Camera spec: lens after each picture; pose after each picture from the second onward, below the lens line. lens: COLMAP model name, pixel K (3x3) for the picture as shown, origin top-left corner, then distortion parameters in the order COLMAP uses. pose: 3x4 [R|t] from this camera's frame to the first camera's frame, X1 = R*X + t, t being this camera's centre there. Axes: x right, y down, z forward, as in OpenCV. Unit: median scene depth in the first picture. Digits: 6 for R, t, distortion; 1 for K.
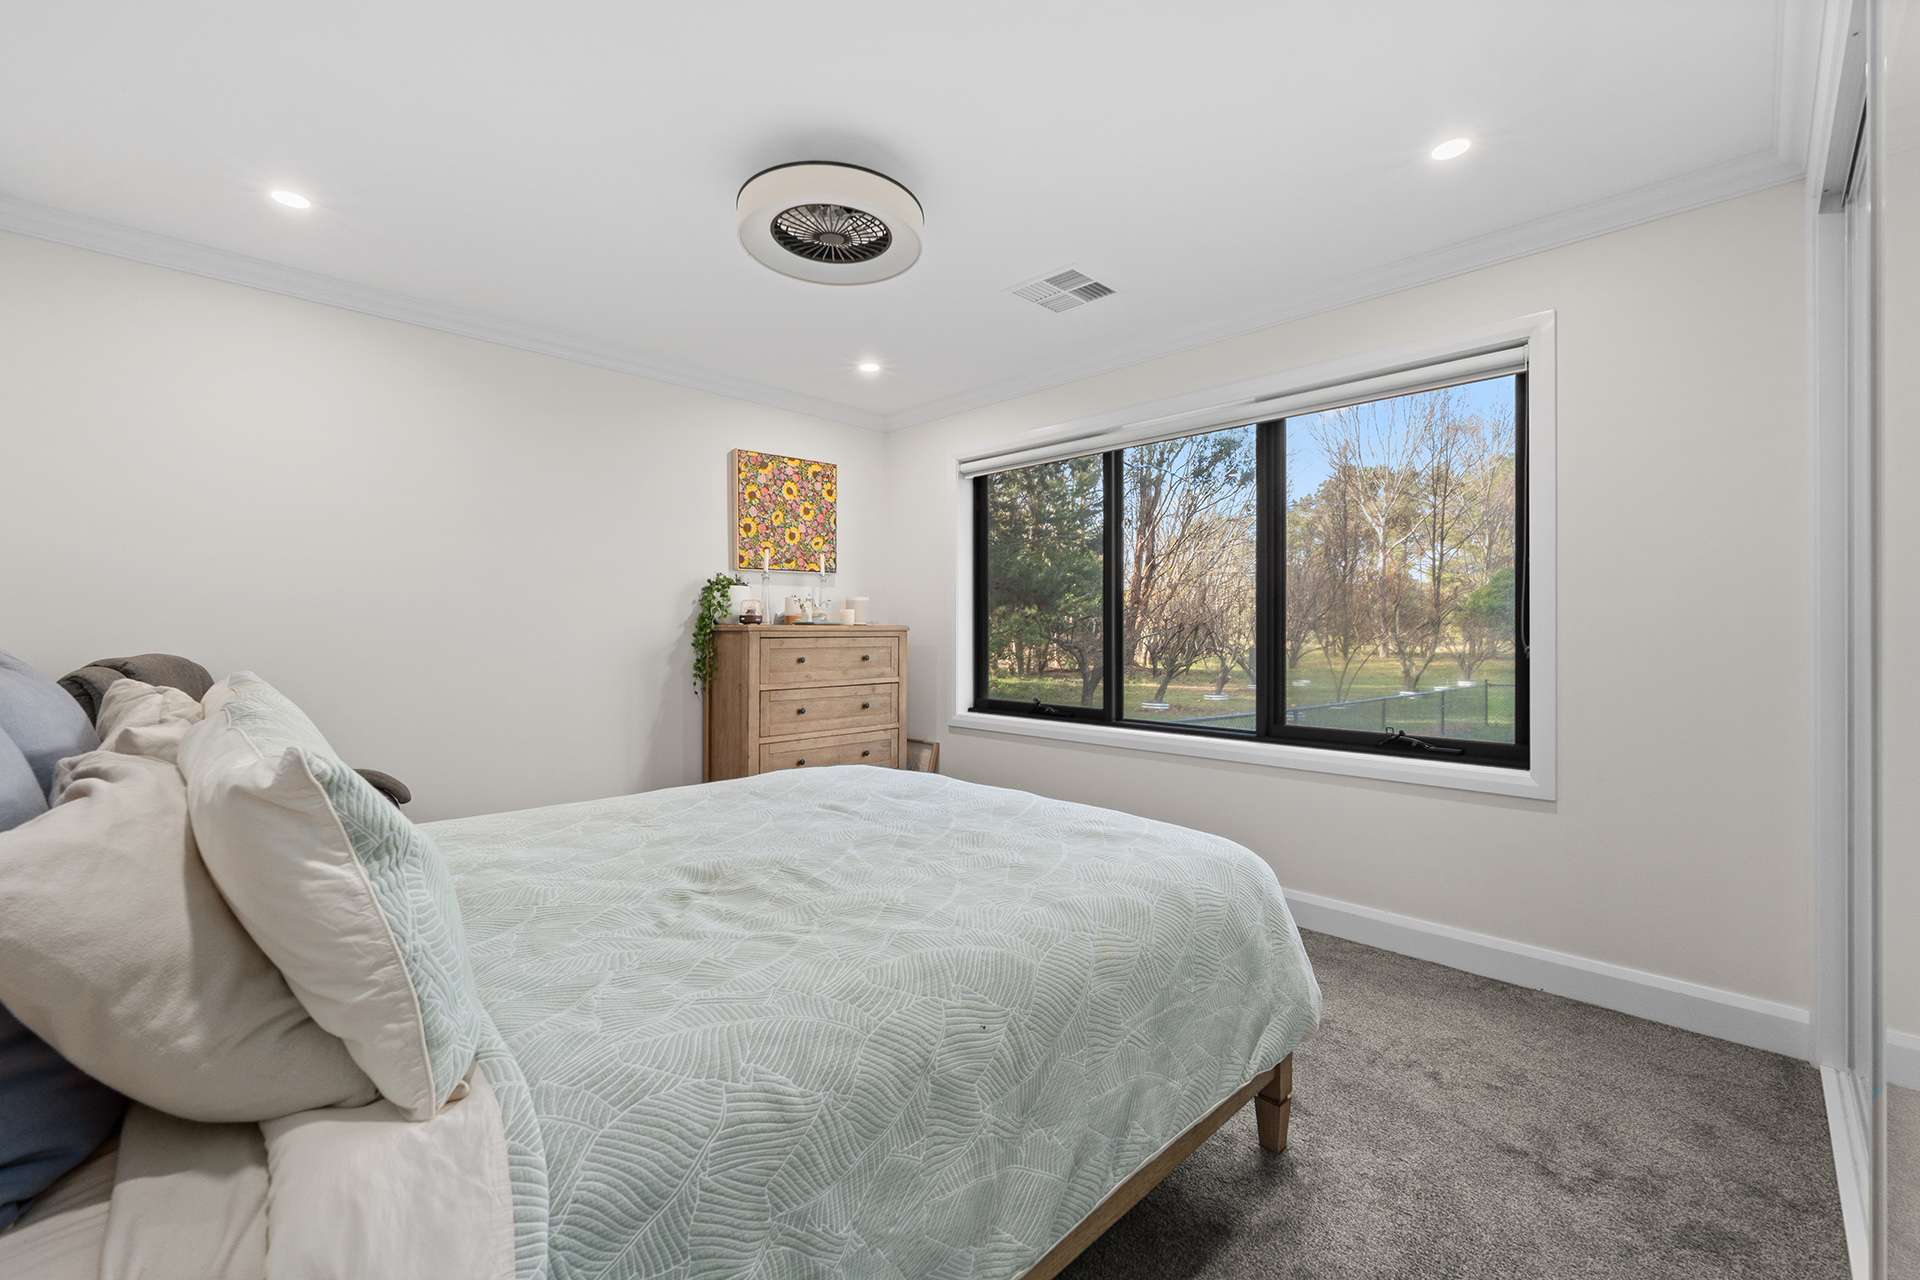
lens RADIAL K [[781.4, 0, 958.9], [0, 781.4, 632.6], [0, 0, 1]] dist [0.003073, -0.001199]
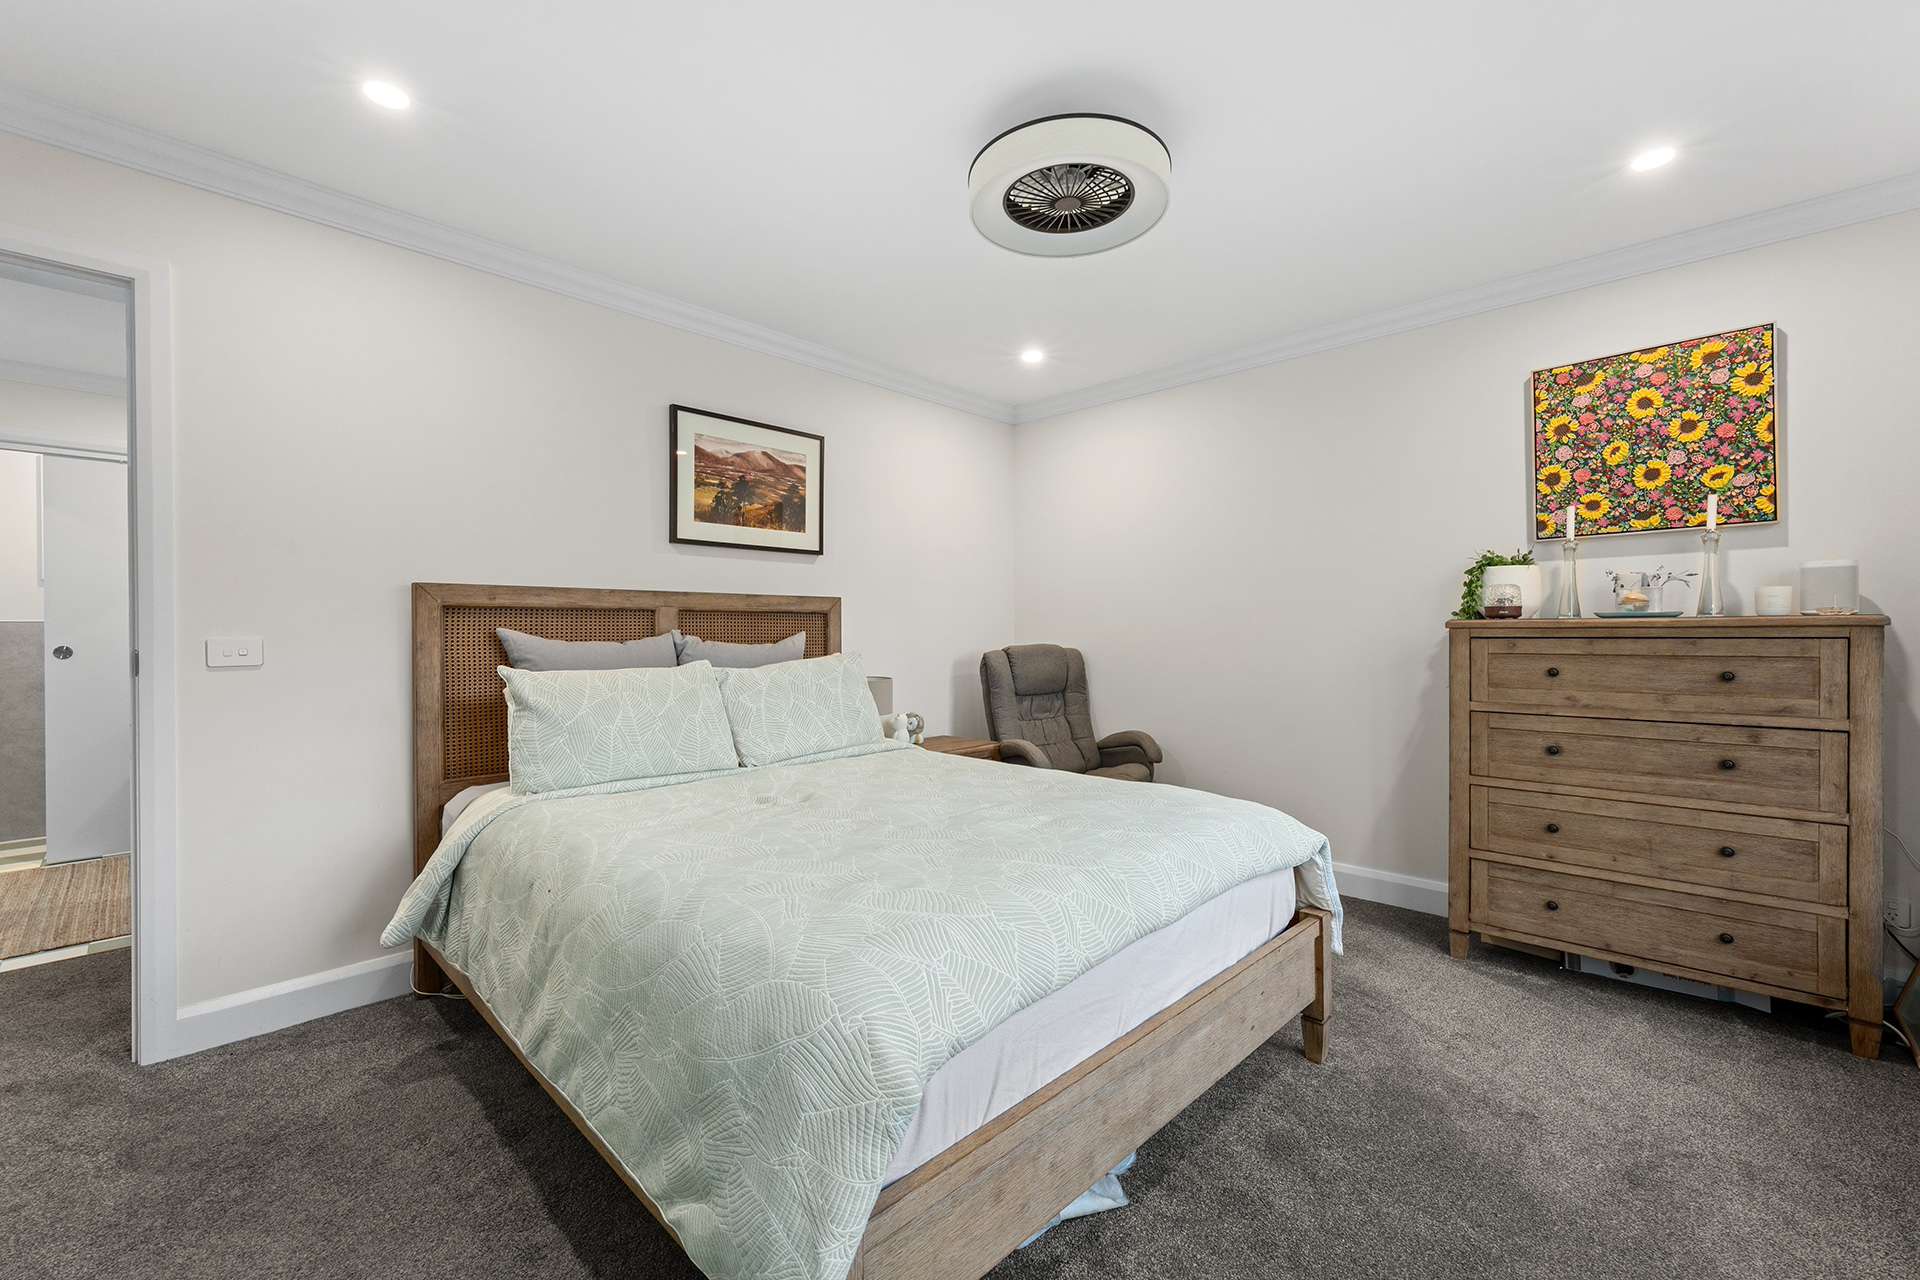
lens RADIAL K [[781.4, 0, 959.0], [0, 781.4, 636.9], [0, 0, 1]] dist [0.003073, -0.001199]
pose [[0.037917, 0.007882, -0.999250, 0.391414], [0.003544, 0.999962, 0.008022, -0.001507], [0.999275, -0.003846, 0.037888, 0.432303]]
